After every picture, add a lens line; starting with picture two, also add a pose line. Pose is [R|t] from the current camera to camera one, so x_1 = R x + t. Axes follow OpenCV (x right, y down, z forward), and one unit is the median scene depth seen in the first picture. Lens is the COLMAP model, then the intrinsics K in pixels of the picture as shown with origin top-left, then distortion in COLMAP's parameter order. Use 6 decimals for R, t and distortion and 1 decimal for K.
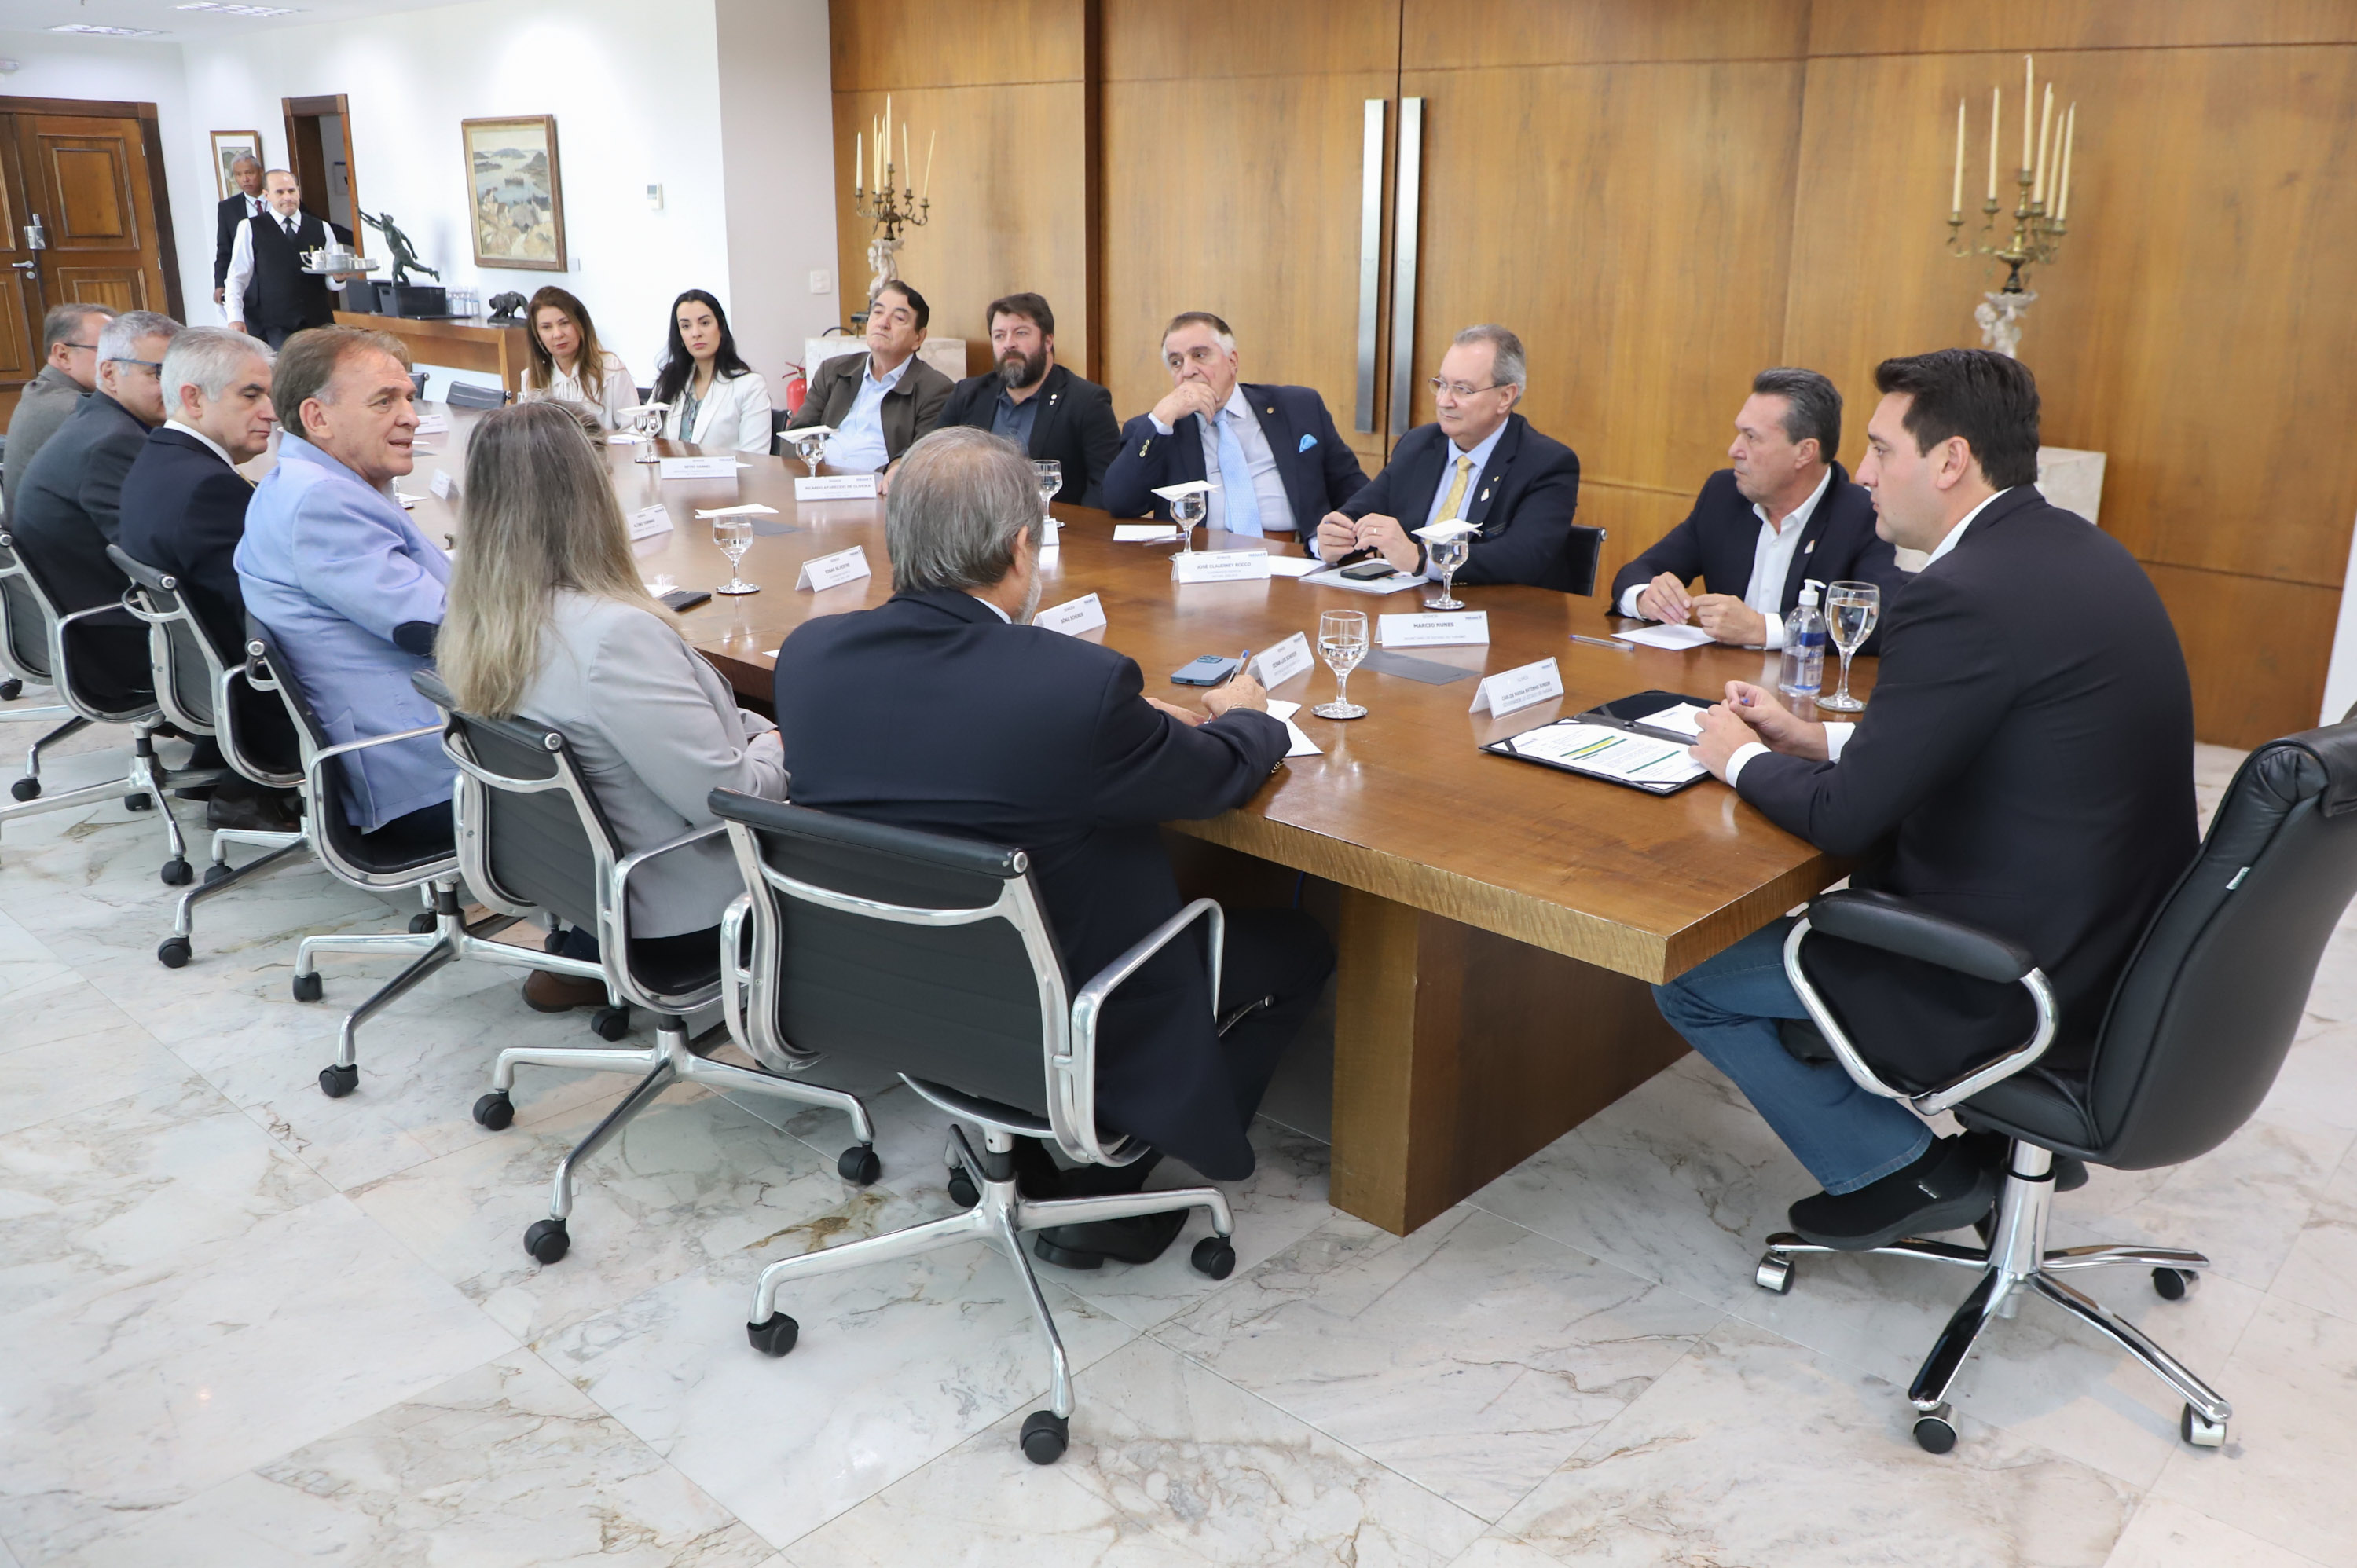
lens RADIAL K [[1754.6, 0, 1357.3], [0, 1754.6, 782.0], [0, 0, 1]] dist [-0.059939, 0.000288]
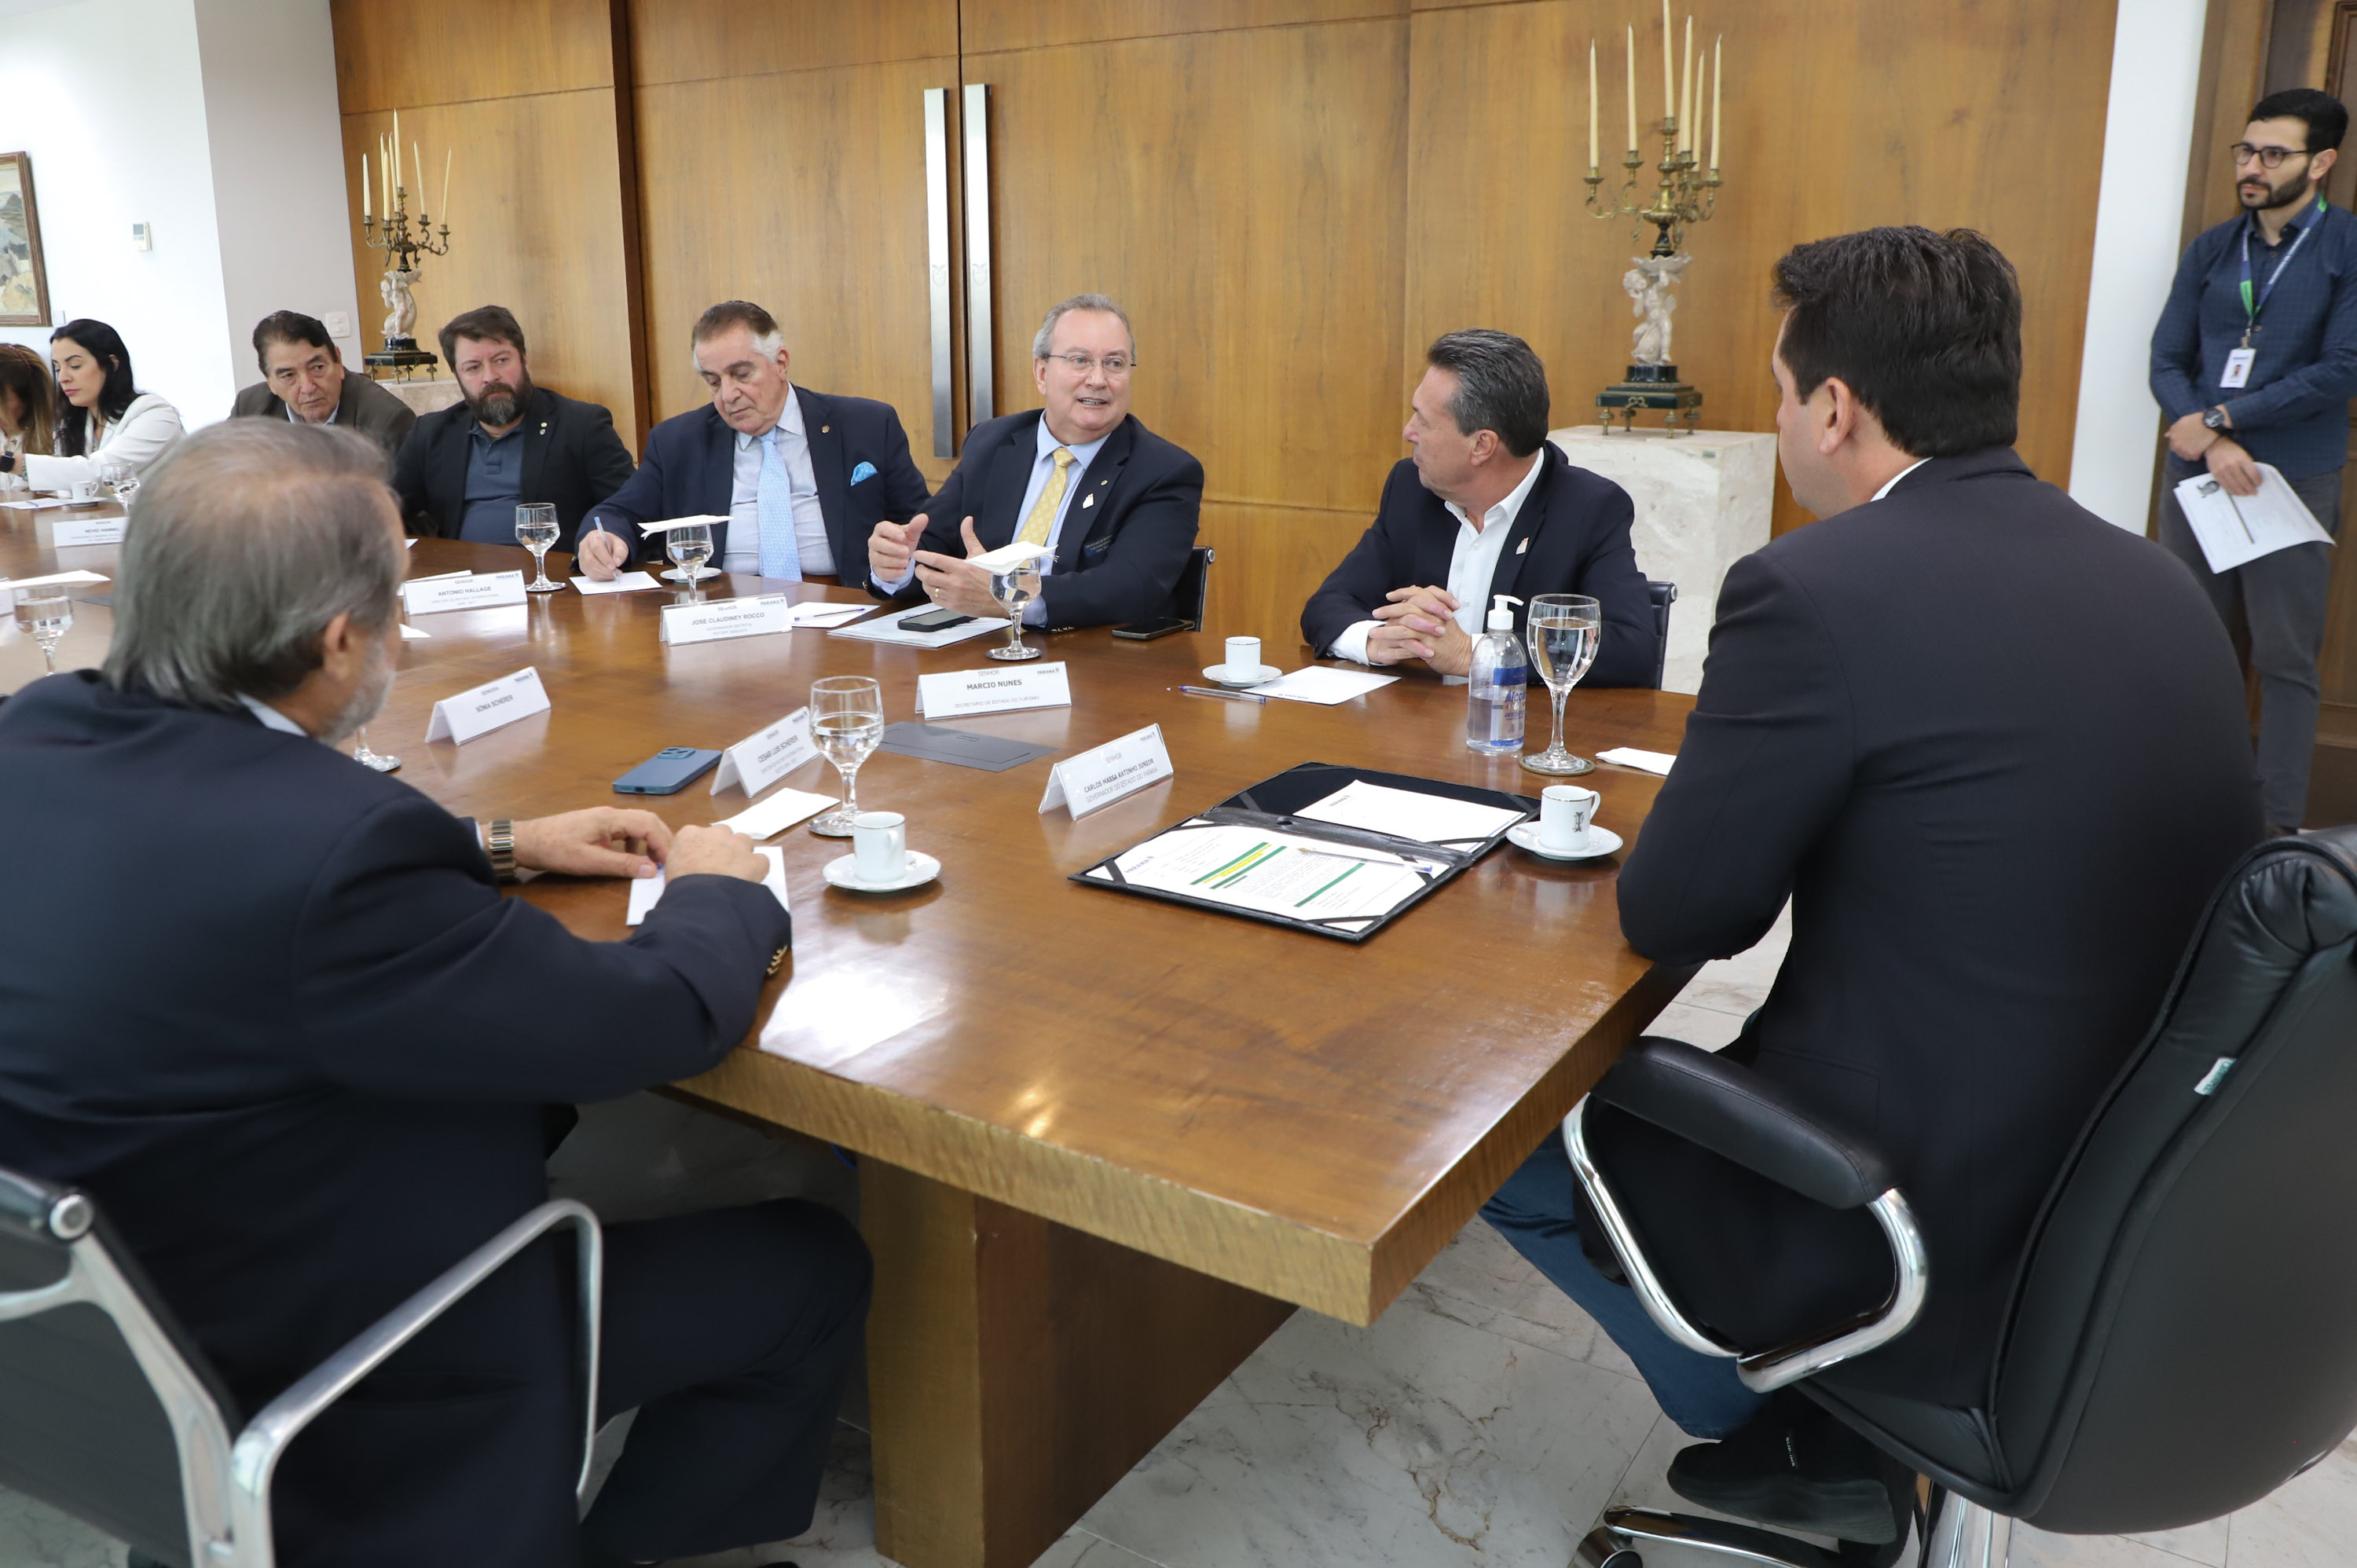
lens RADIAL K [[1744.5, 0, 1144.7], [0, 1744.5, 782.5], [0, 0, 1]] dist [-0.039610, 0.001845]
pose [[0.994015, -0.062538, 0.089577, 0.022097], [0.064316, 0.997783, -0.017103, -0.018399], [-0.088309, 0.022762, 0.995833, 0.154126]]
